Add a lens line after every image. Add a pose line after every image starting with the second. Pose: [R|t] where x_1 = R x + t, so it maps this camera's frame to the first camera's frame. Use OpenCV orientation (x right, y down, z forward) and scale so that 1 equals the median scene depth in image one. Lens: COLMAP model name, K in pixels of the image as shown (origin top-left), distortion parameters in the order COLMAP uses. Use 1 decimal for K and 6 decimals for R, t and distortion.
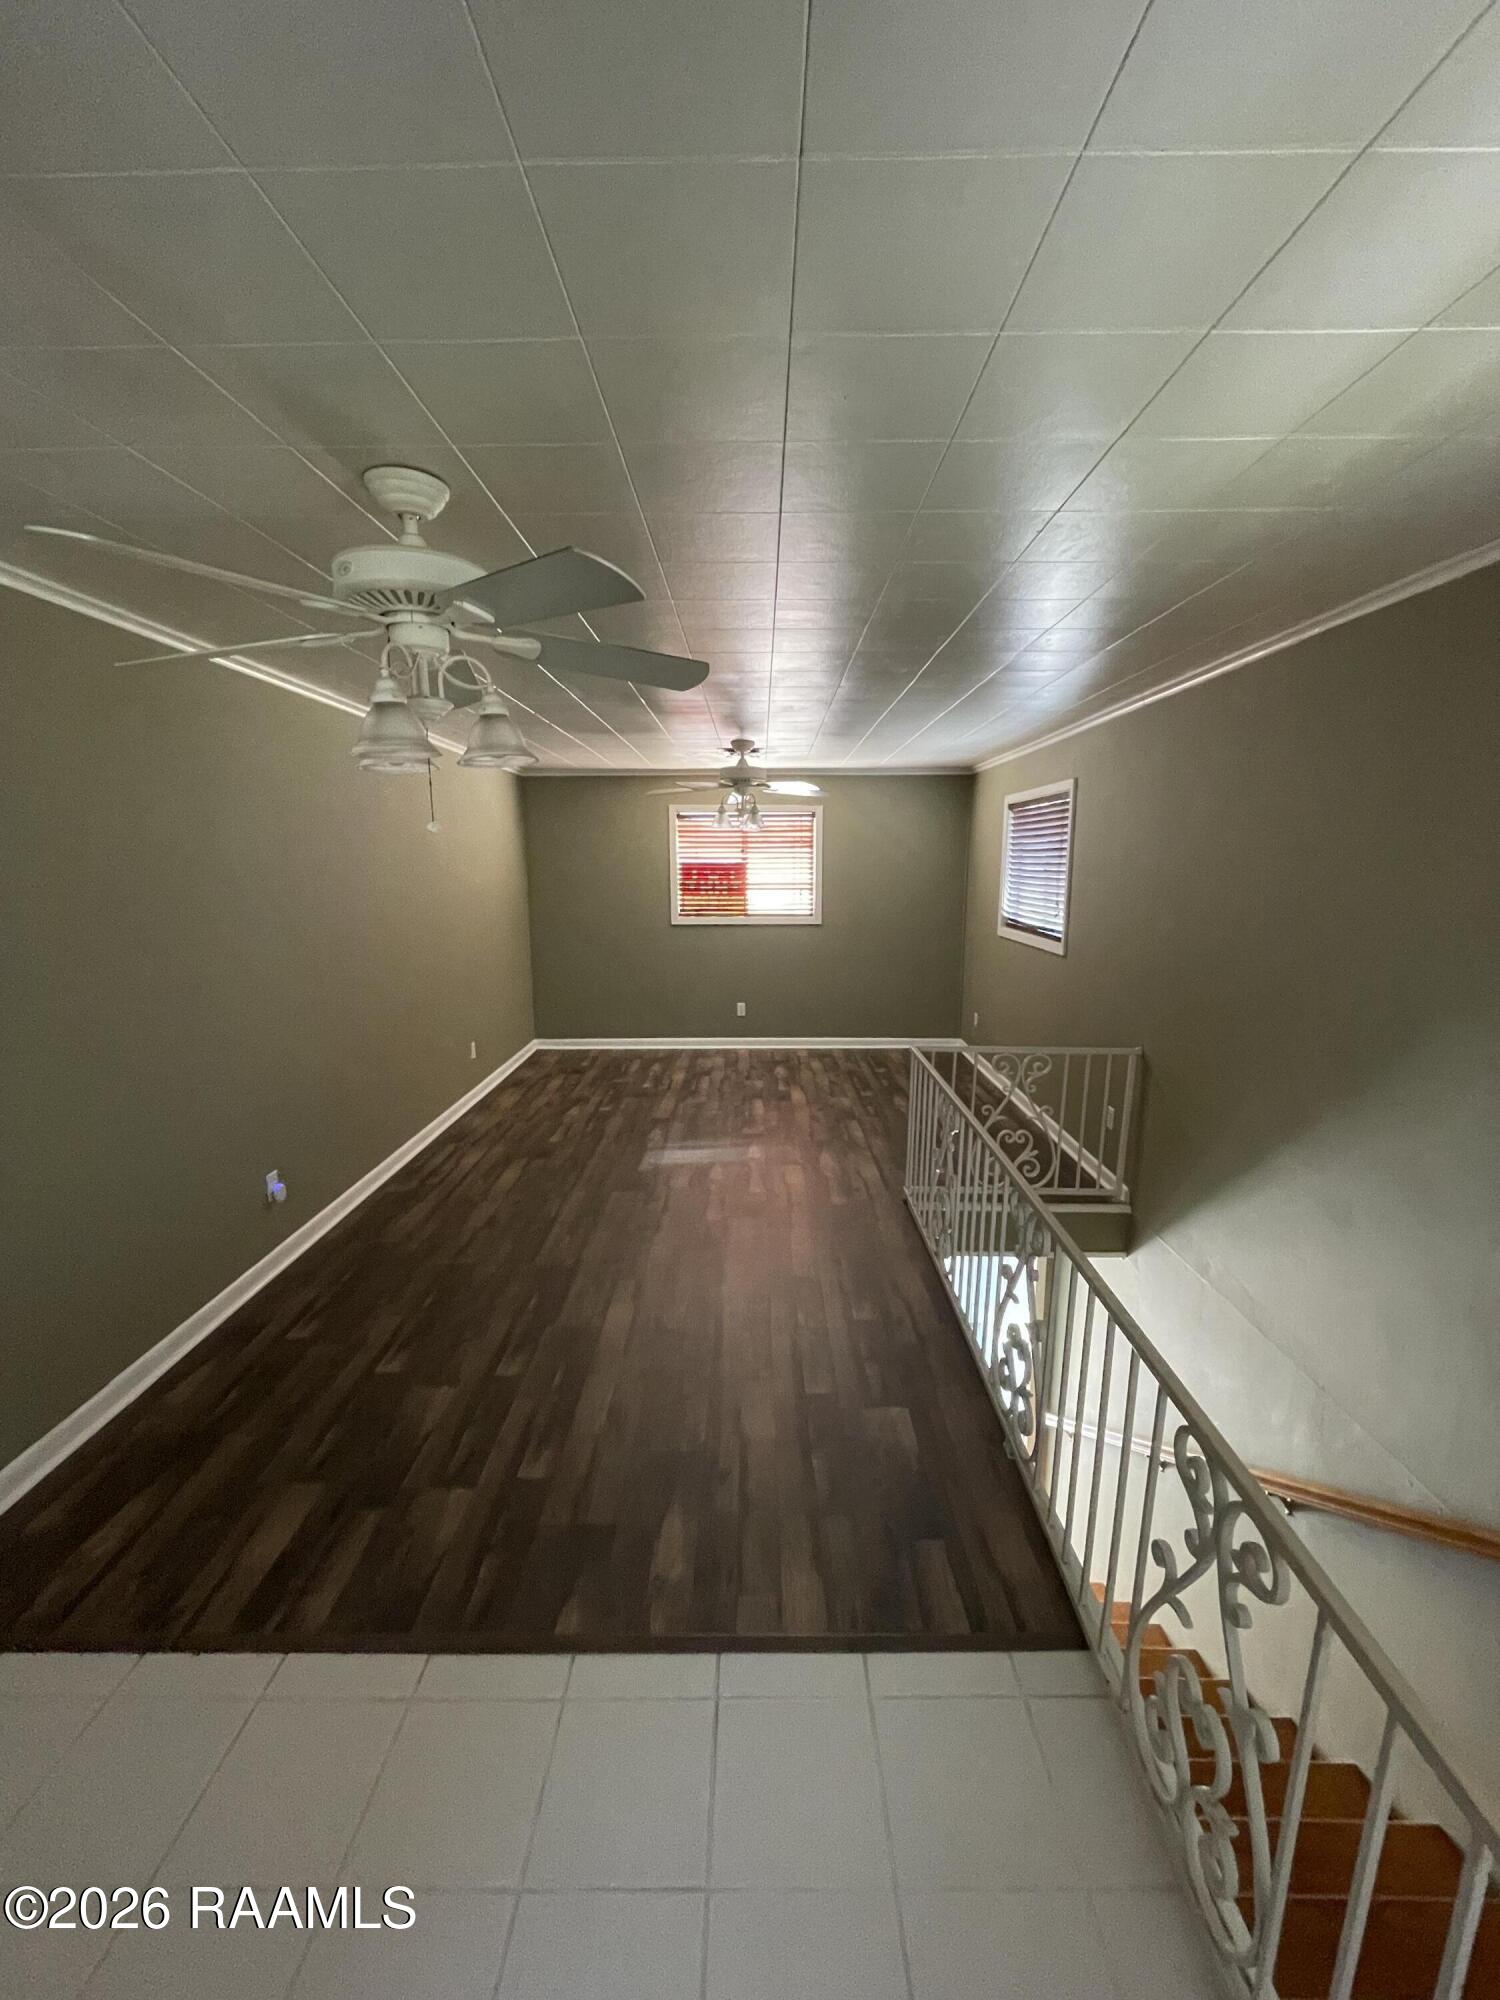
lens RADIAL K [[802.9, 0, 752.8], [0, 802.9, 1006.6], [0, 0, 1]] dist [0.023628, 0.000368]
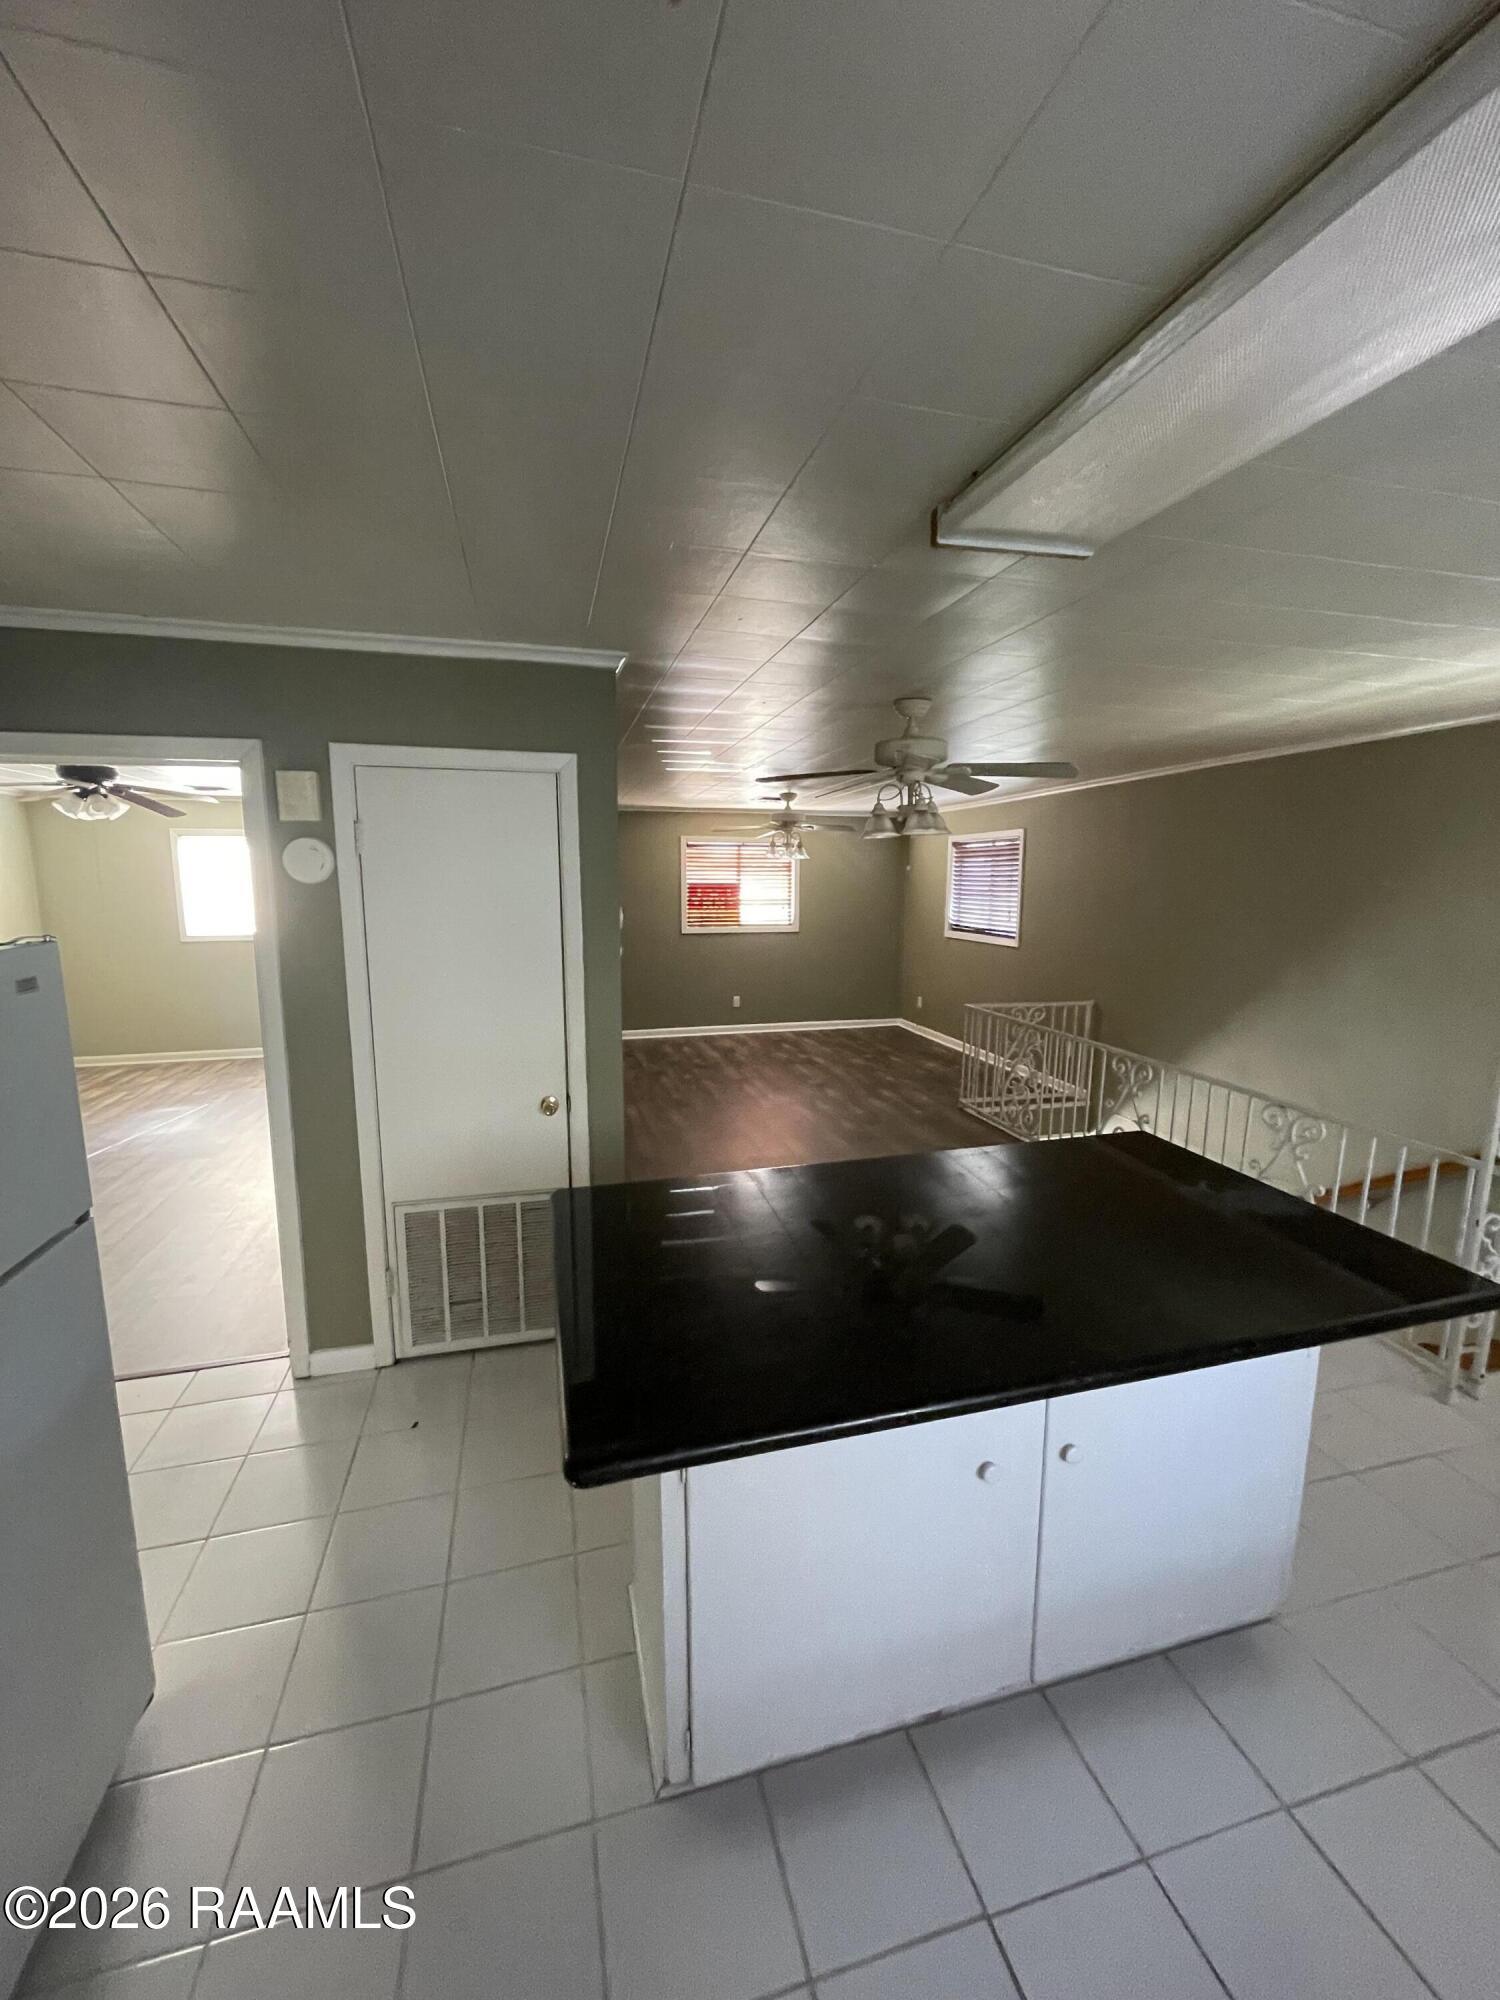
lens RADIAL K [[802.9, 0, 751.0], [0, 802.9, 1003.2], [0, 0, 1]] dist [0.023628, 0.000368]
pose [[0.967842, -0.034570, 0.249174, -0.309618], [0.040862, 0.998962, -0.020121, 0.032721], [-0.248220, 0.029656, 0.968250, -0.203811]]
